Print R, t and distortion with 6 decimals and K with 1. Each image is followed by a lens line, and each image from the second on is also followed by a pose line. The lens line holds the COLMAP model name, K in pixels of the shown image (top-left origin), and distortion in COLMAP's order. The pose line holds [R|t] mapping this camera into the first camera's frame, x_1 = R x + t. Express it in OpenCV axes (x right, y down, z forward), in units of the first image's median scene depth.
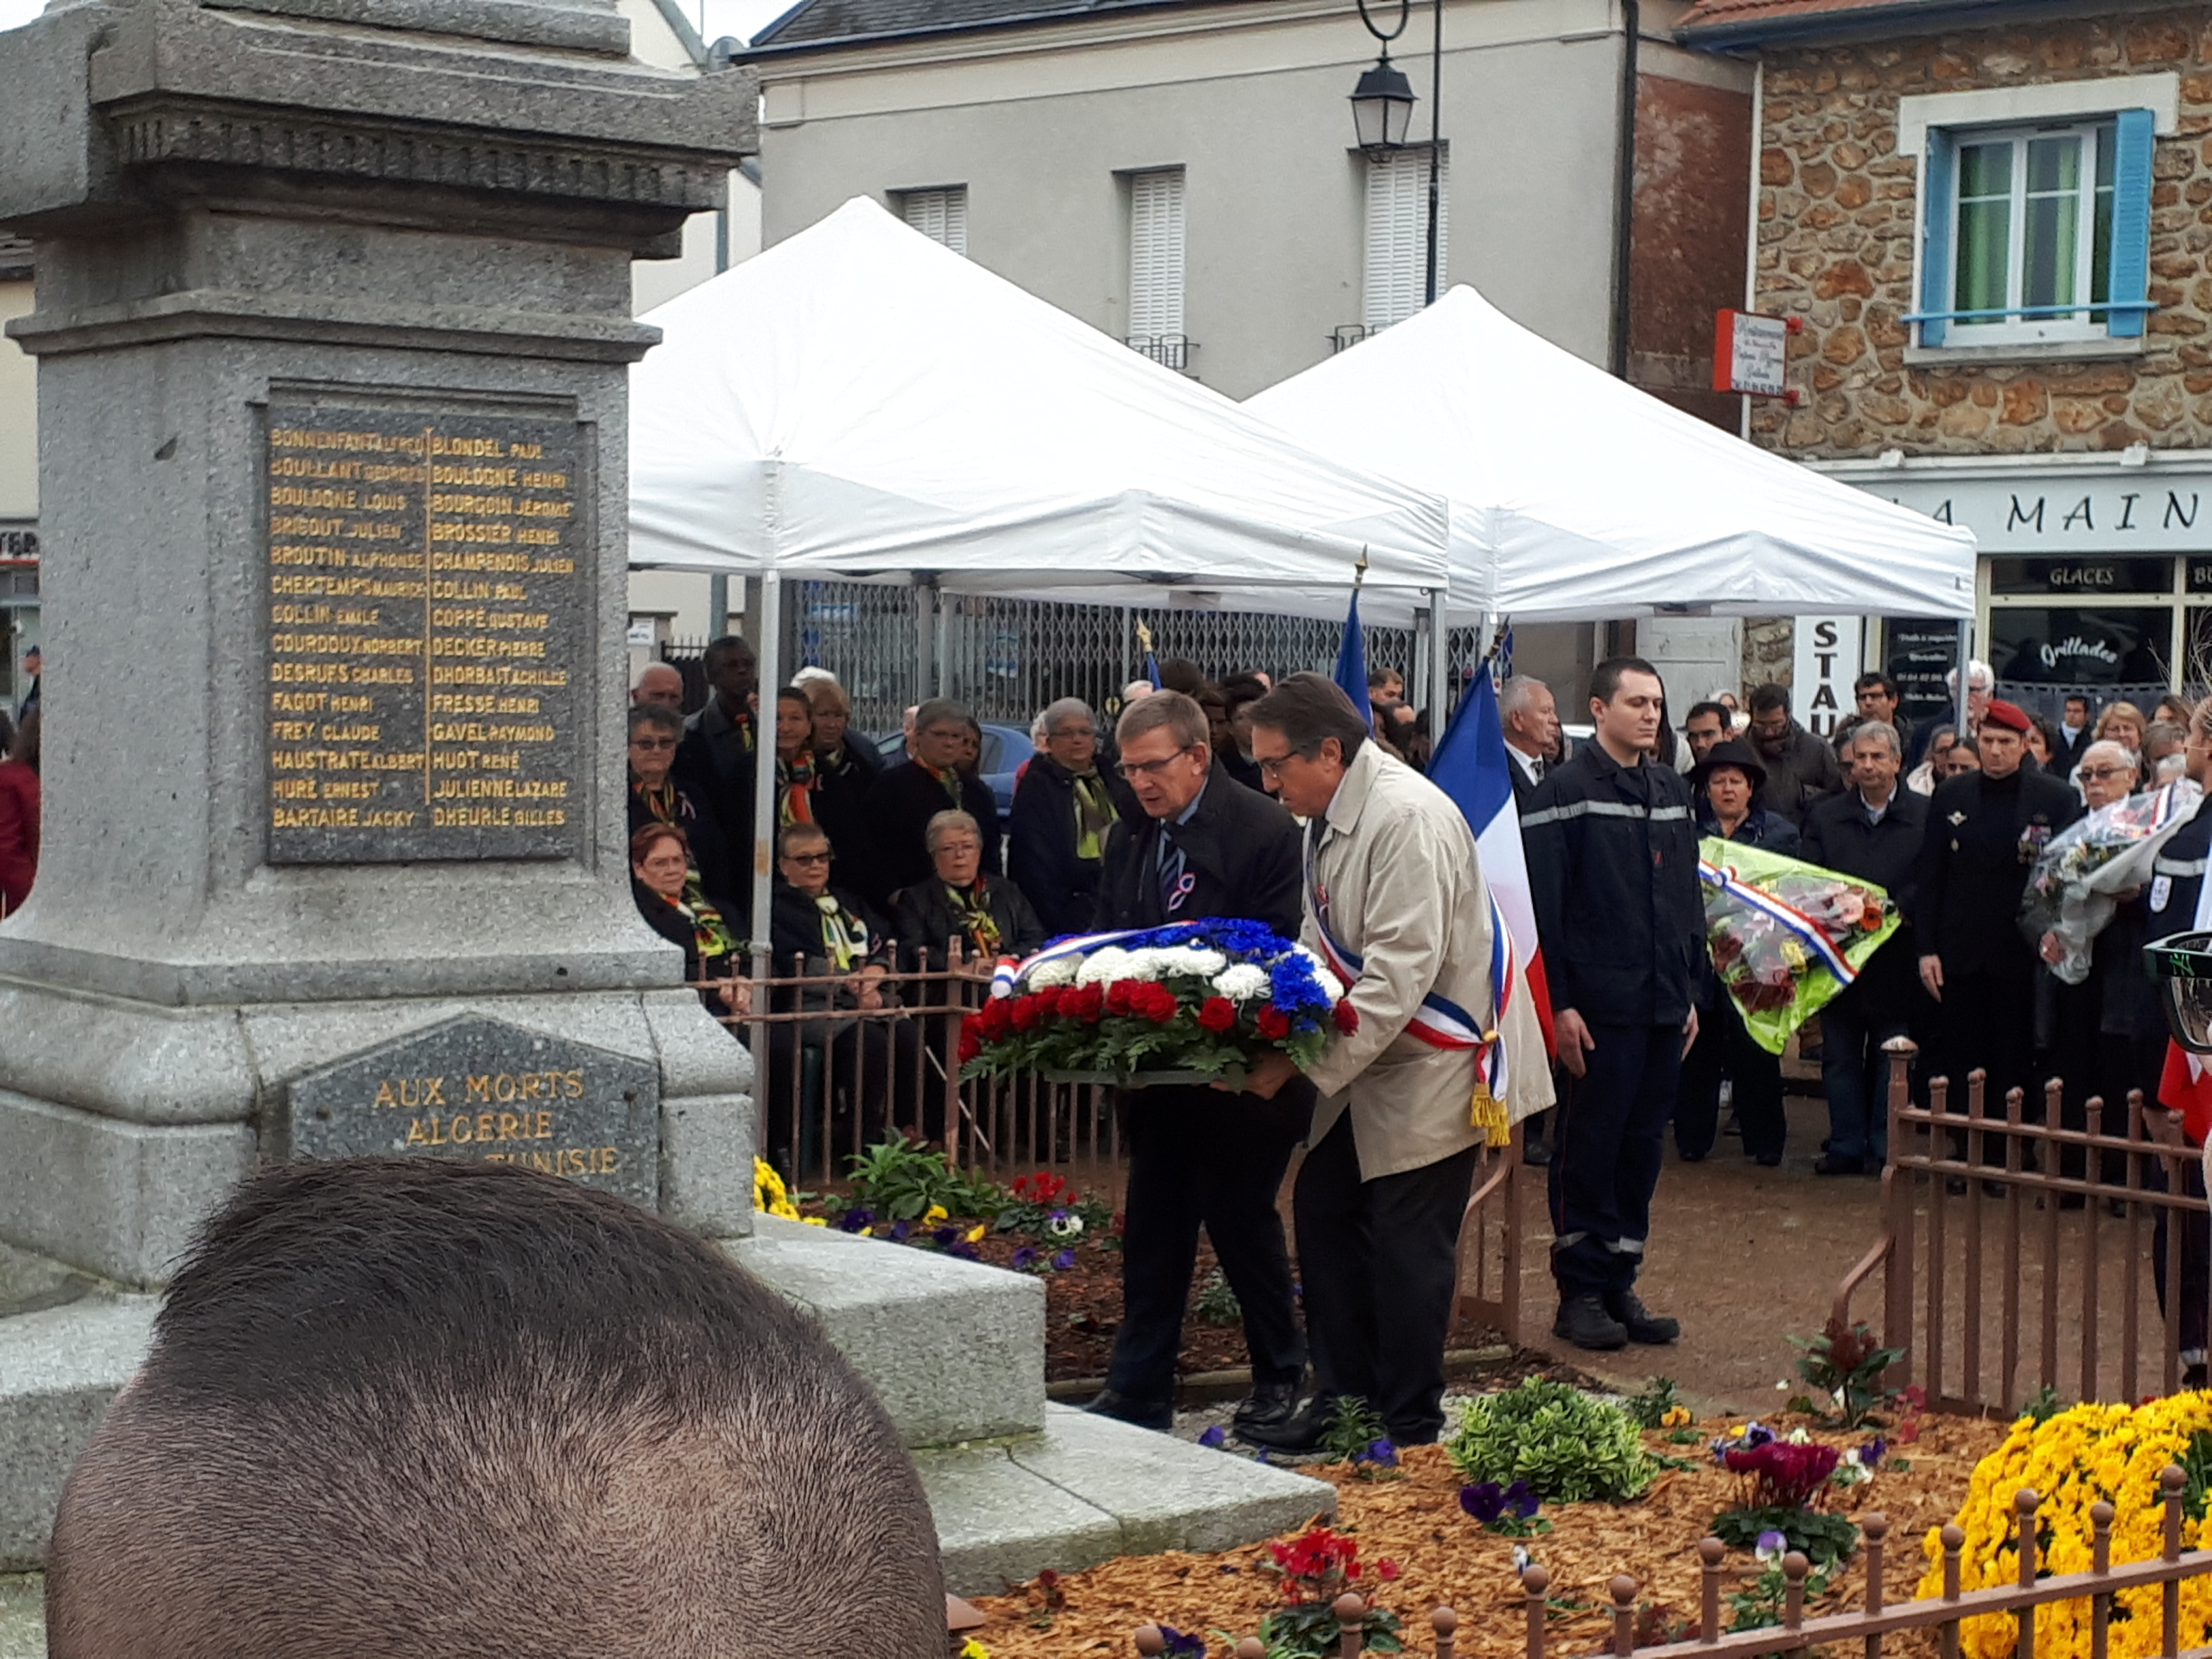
lens RADIAL K [[3786.0, 0, 1139.3], [0, 3786.0, 907.6], [0, 0, 1]] dist [0.351415, -1.260948]
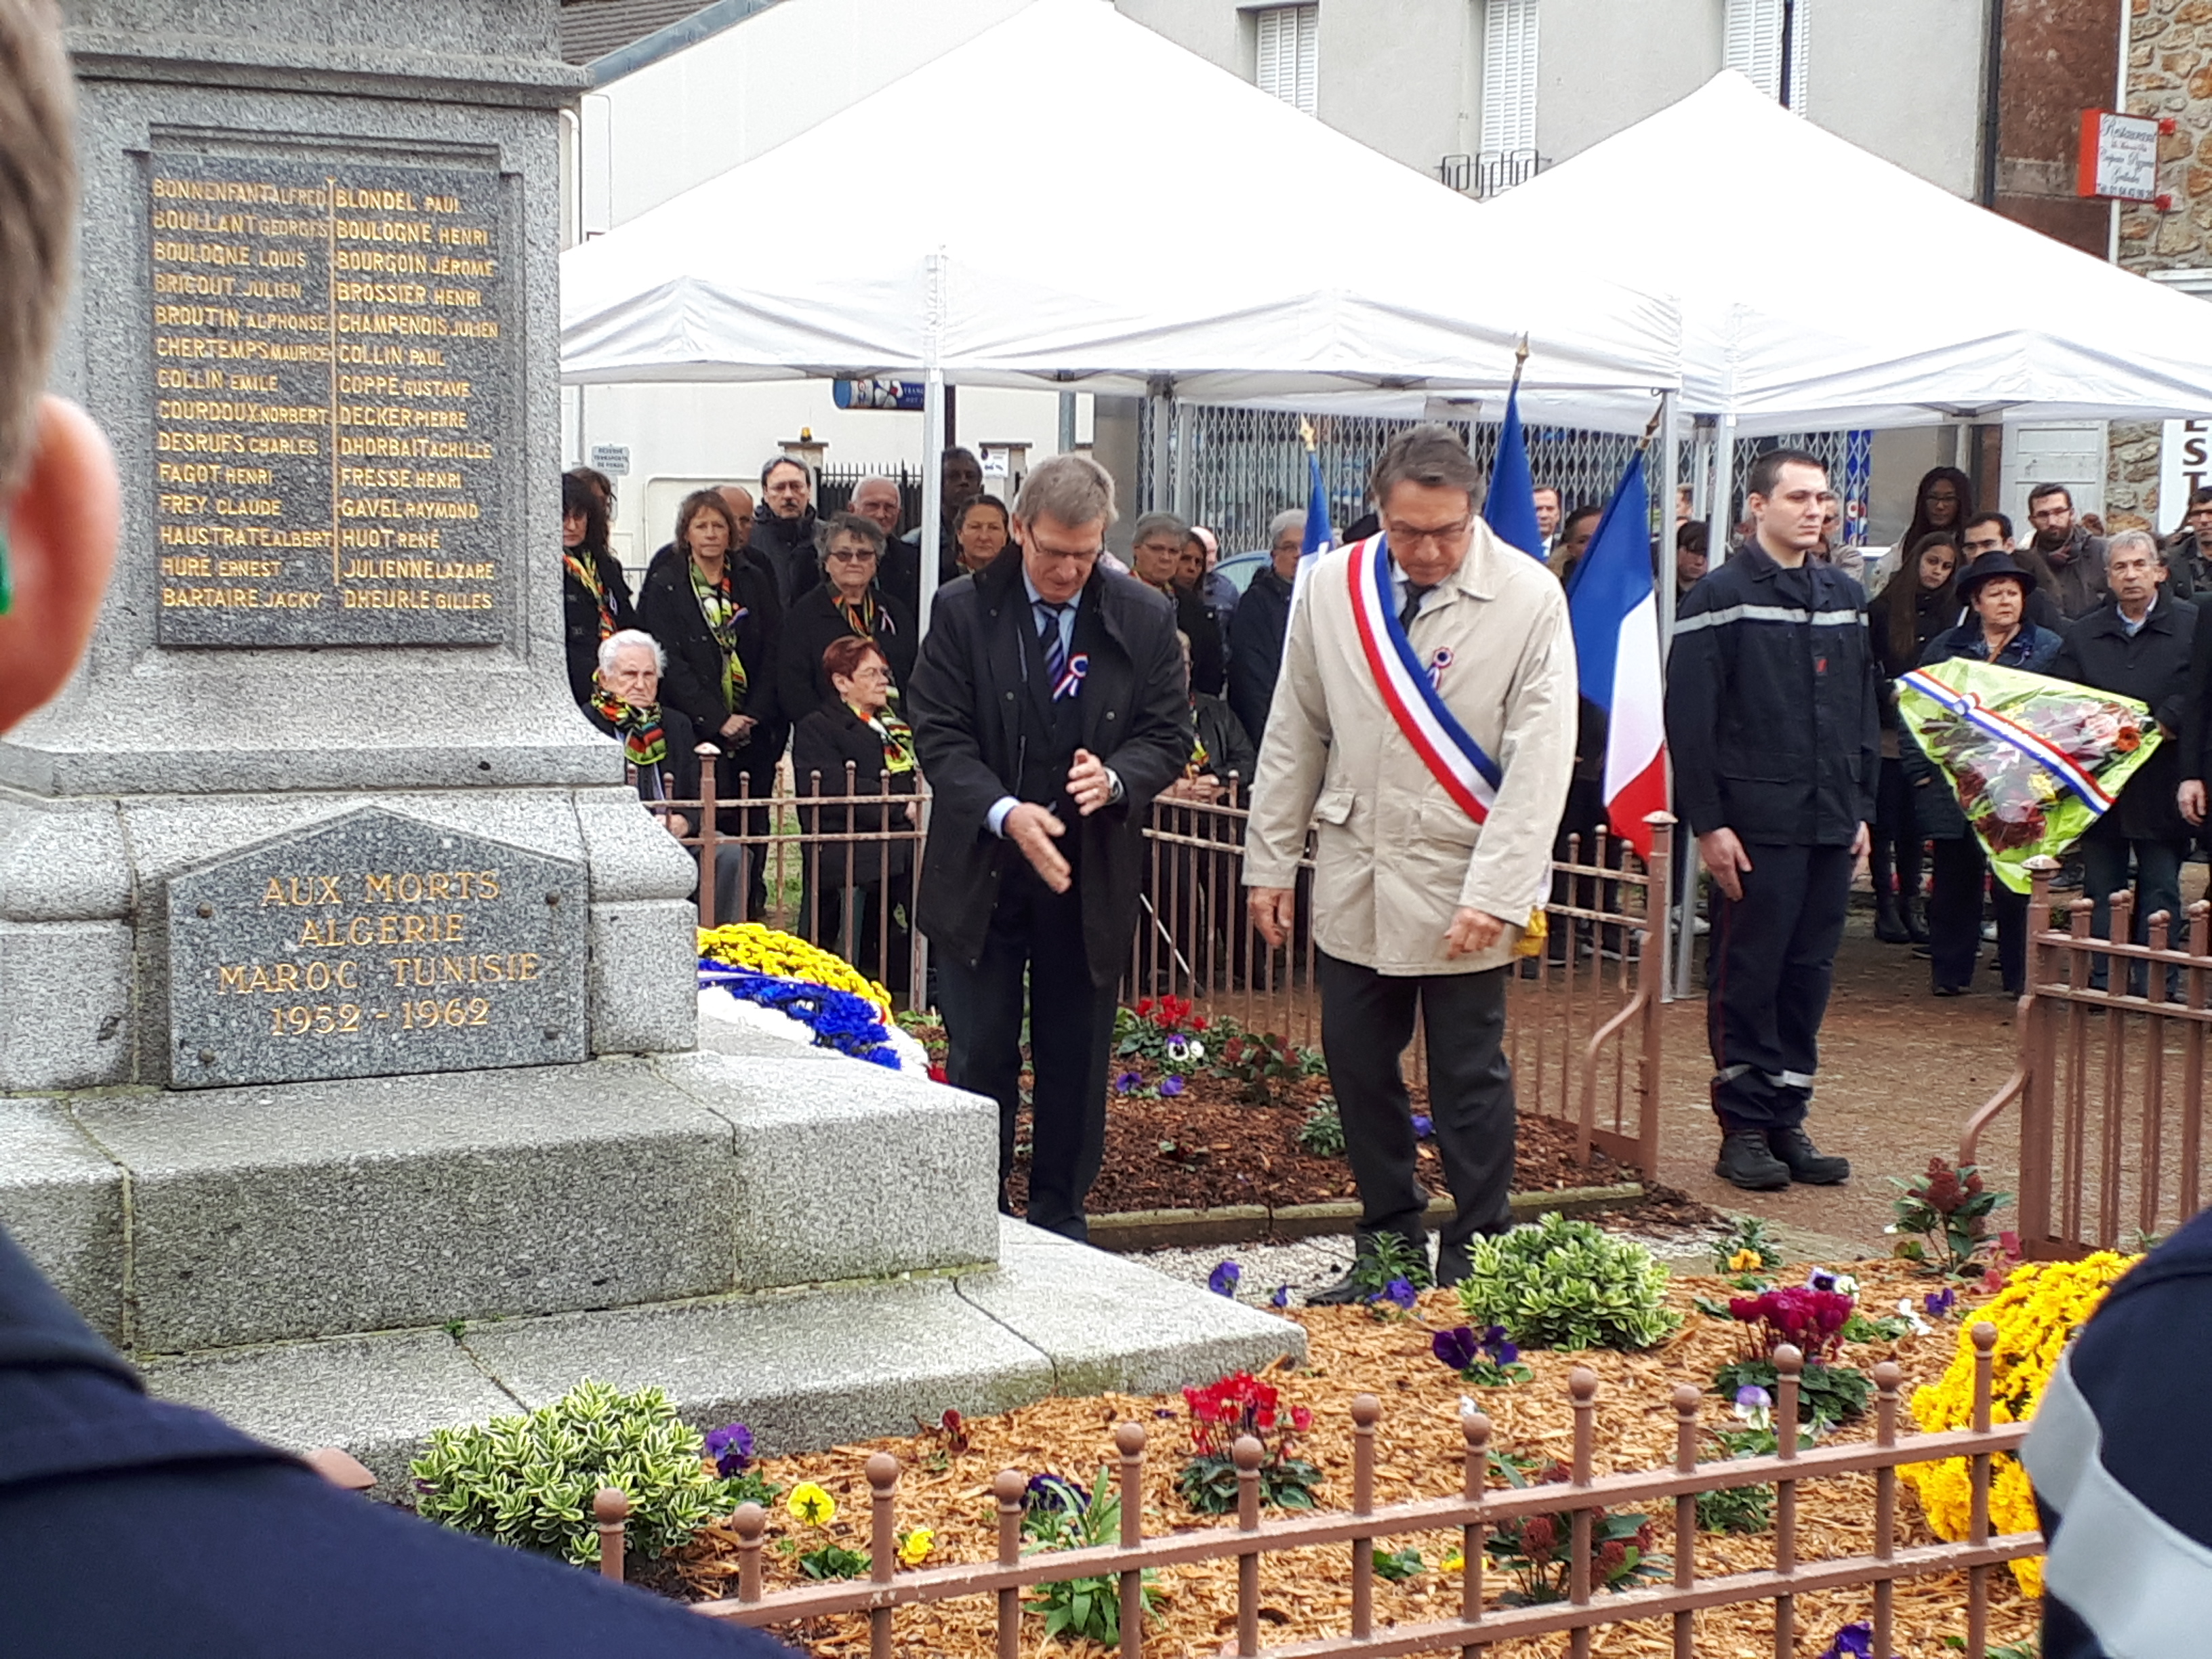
lens RADIAL K [[3760.4, 0, 1150.2], [0, 3760.4, 891.5], [0, 0, 1]] dist [0.329301, -1.109186]
pose [[0.994220, 0.009153, -0.106970, 0.111182], [-0.005032, 0.999237, 0.038728, 0.010617], [0.107243, -0.037966, 0.993508, 0.089445]]
